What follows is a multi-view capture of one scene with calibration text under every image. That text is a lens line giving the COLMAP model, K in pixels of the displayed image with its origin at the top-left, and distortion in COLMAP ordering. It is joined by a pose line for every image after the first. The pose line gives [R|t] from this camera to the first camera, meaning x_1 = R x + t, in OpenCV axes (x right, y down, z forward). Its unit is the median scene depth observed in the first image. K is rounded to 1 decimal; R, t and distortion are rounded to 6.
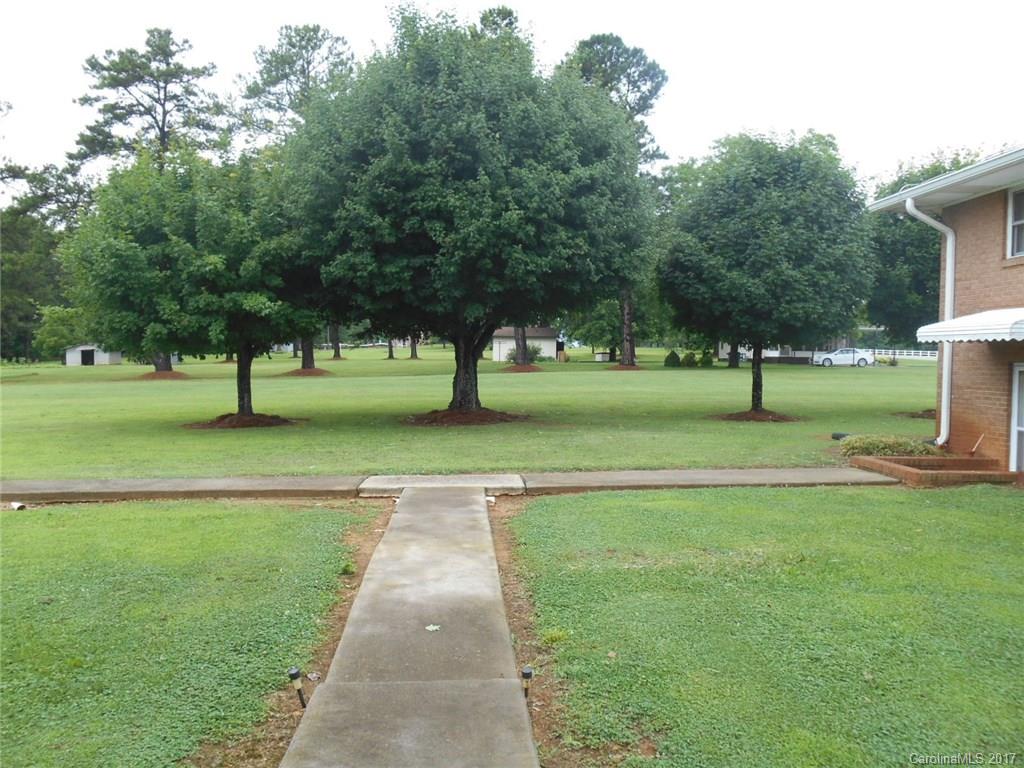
lens RADIAL K [[786.1, 0, 512.3], [0, 786.1, 384.4], [0, 0, 1]] dist [0.004605, 0.000191]
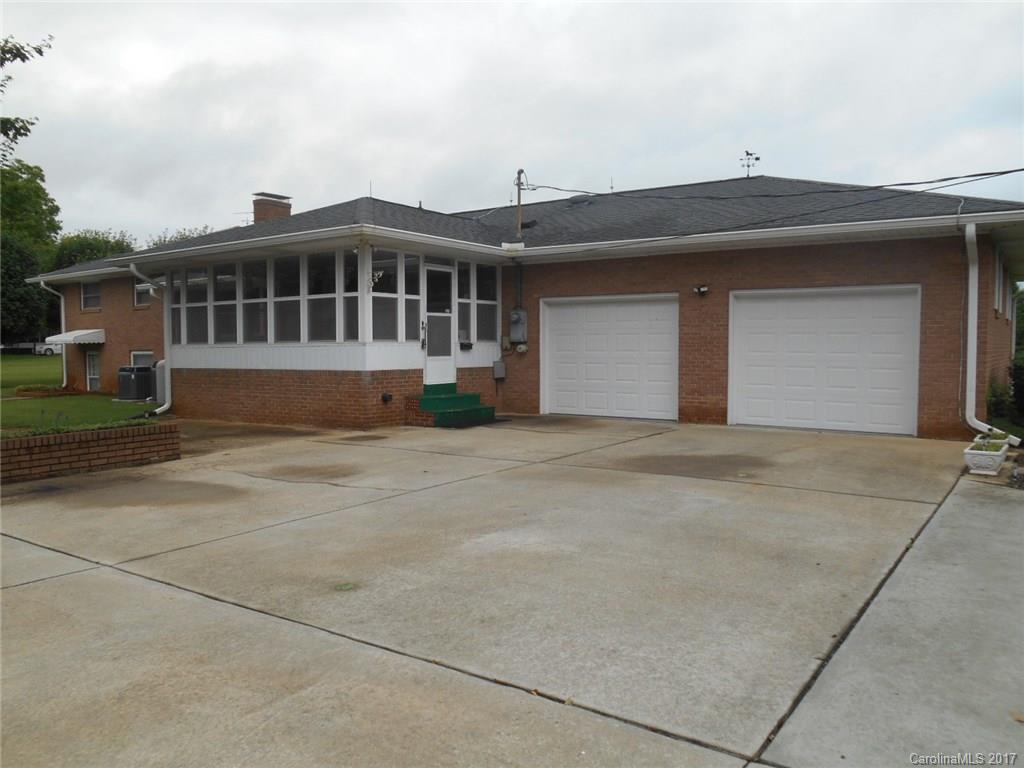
lens RADIAL K [[786.1, 0, 511.9], [0, 786.1, 381.7], [0, 0, 1]] dist [0.004605, 0.000191]
pose [[0.630363, -0.048989, 0.774753, -0.286478], [0.039837, 0.998733, 0.030739, 0.028022], [-0.775278, 0.011488, 0.631516, -1.012700]]
